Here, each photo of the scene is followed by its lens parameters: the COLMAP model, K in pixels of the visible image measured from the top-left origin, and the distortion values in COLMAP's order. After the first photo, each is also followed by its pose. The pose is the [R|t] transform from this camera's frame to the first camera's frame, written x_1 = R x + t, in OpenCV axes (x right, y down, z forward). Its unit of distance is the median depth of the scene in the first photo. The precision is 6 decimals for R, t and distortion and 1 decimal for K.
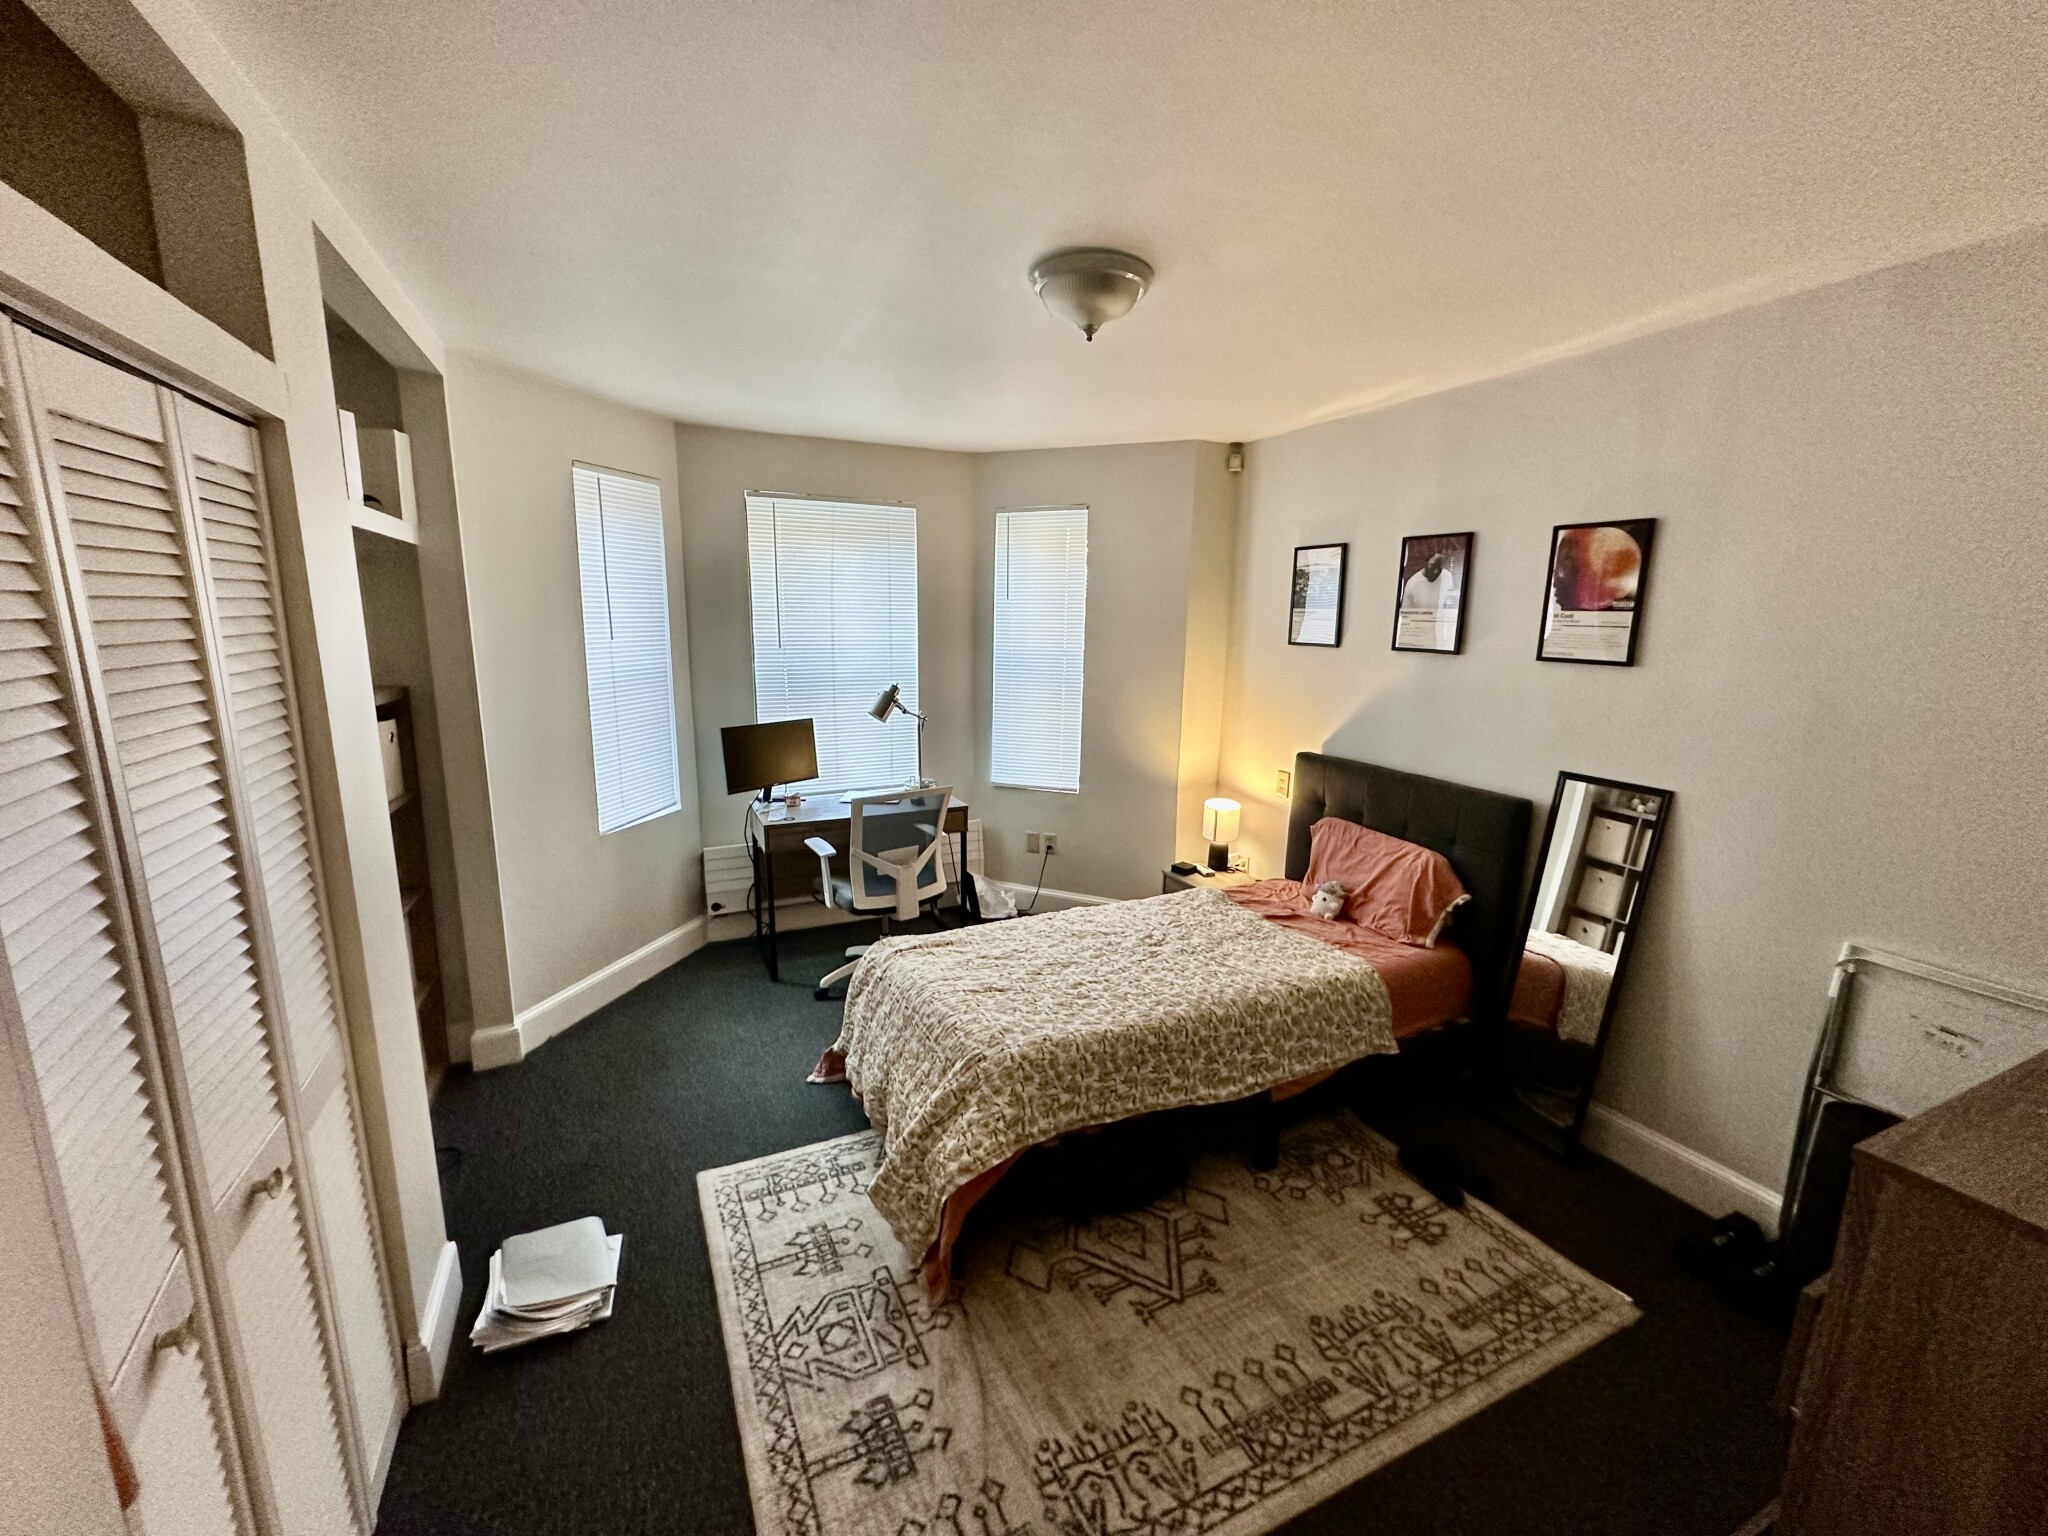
lens RADIAL K [[811.6, 0, 1024.0], [0, 811.6, 768.0], [0, 0, 1]] dist [-0.002495, 0.000853]
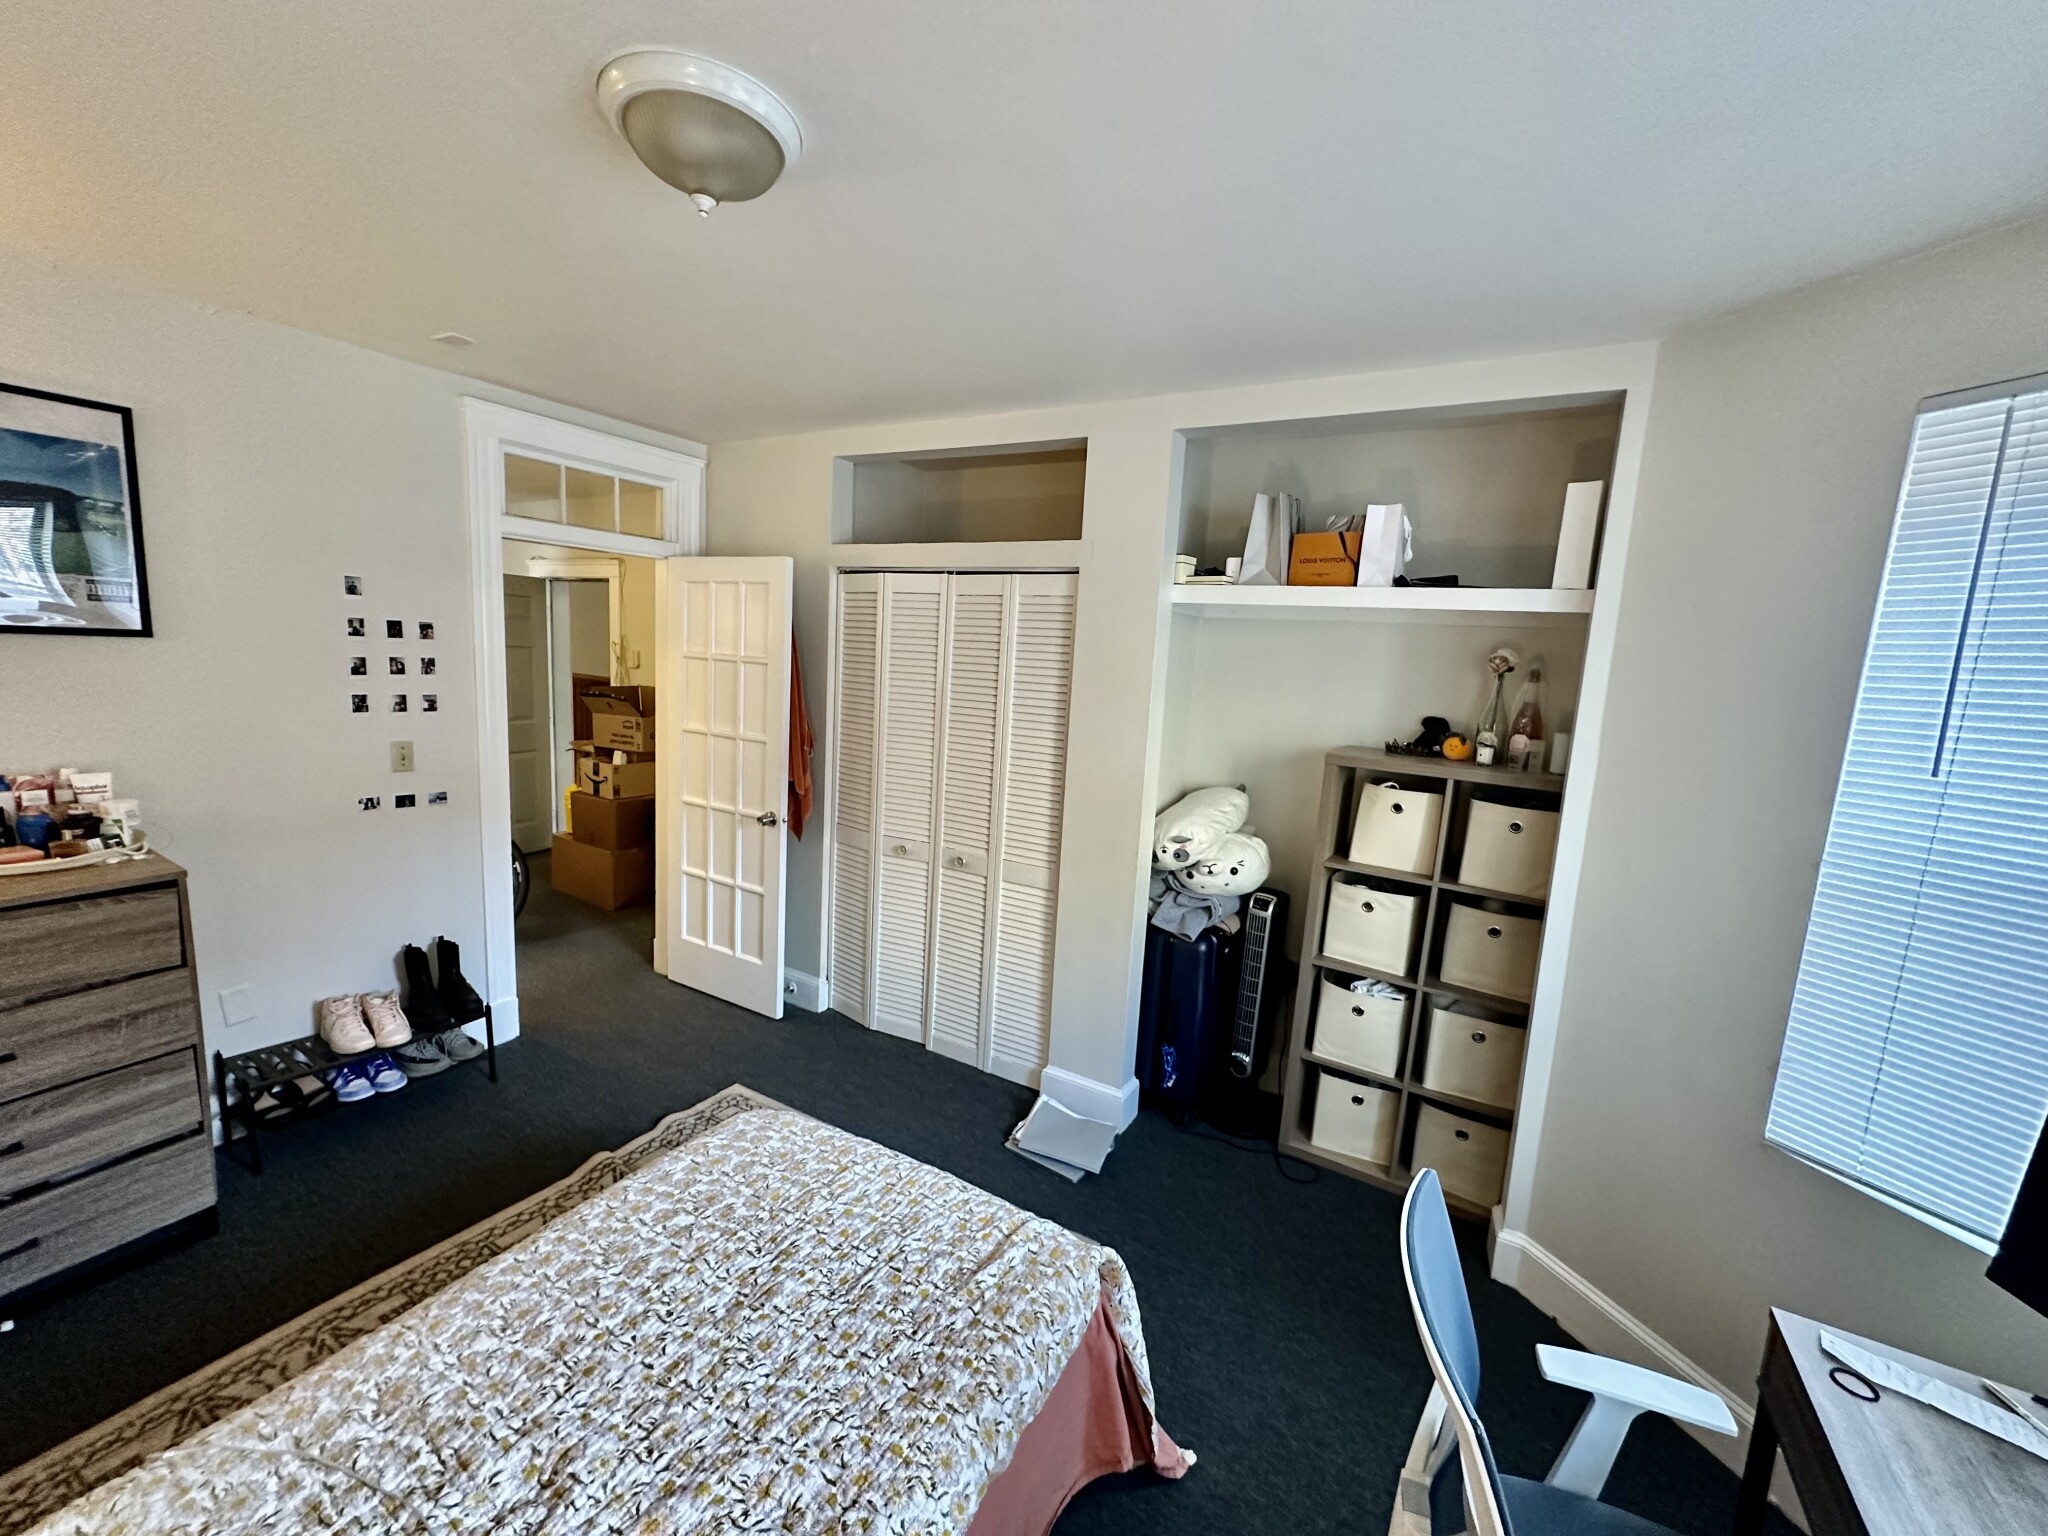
lens RADIAL K [[811.6, 0, 1024.0], [0, 811.6, 768.0], [0, 0, 1]] dist [-0.002495, 0.000853]
pose [[-0.826503, 0.010733, -0.562831, 0.163594], [-0.177481, 0.943858, 0.278627, -0.225195], [0.534223, 0.330178, -0.778196, 1.217223]]
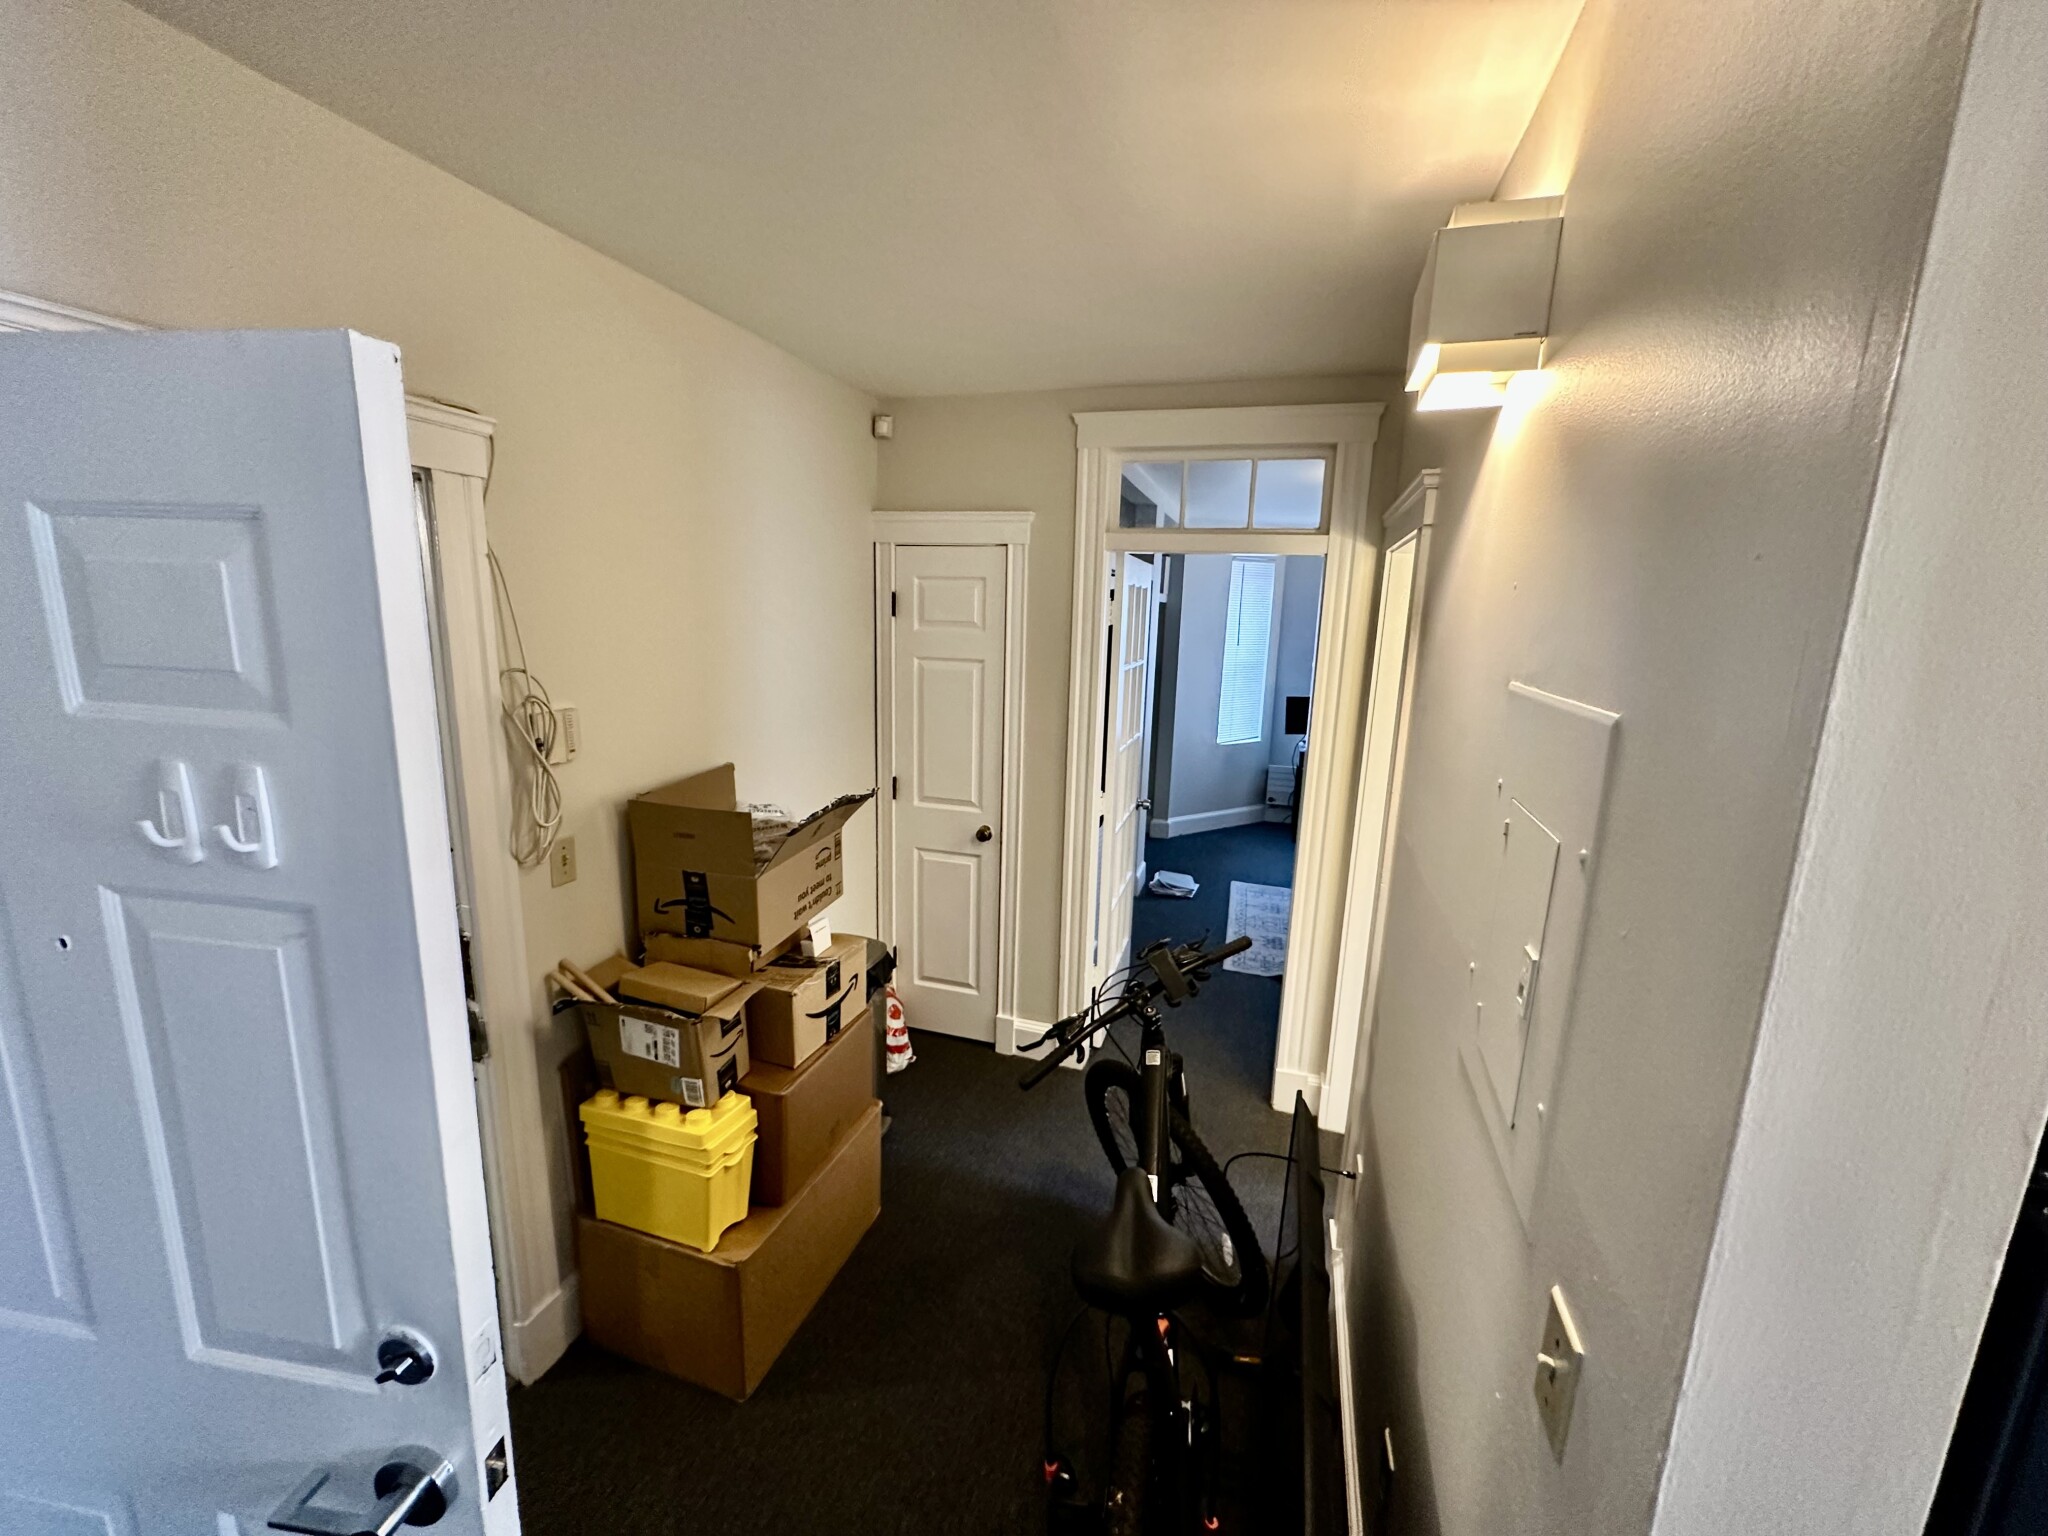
lens RADIAL K [[811.6, 0, 1024.0], [0, 811.6, 768.0], [0, 0, 1]] dist [-0.002495, 0.000853]
pose [[0.733406, 0.137624, -0.665714, 0.520423], [-0.141773, 0.988724, 0.048211, 0.126886], [0.664842, 0.059022, 0.744648, -0.892421]]
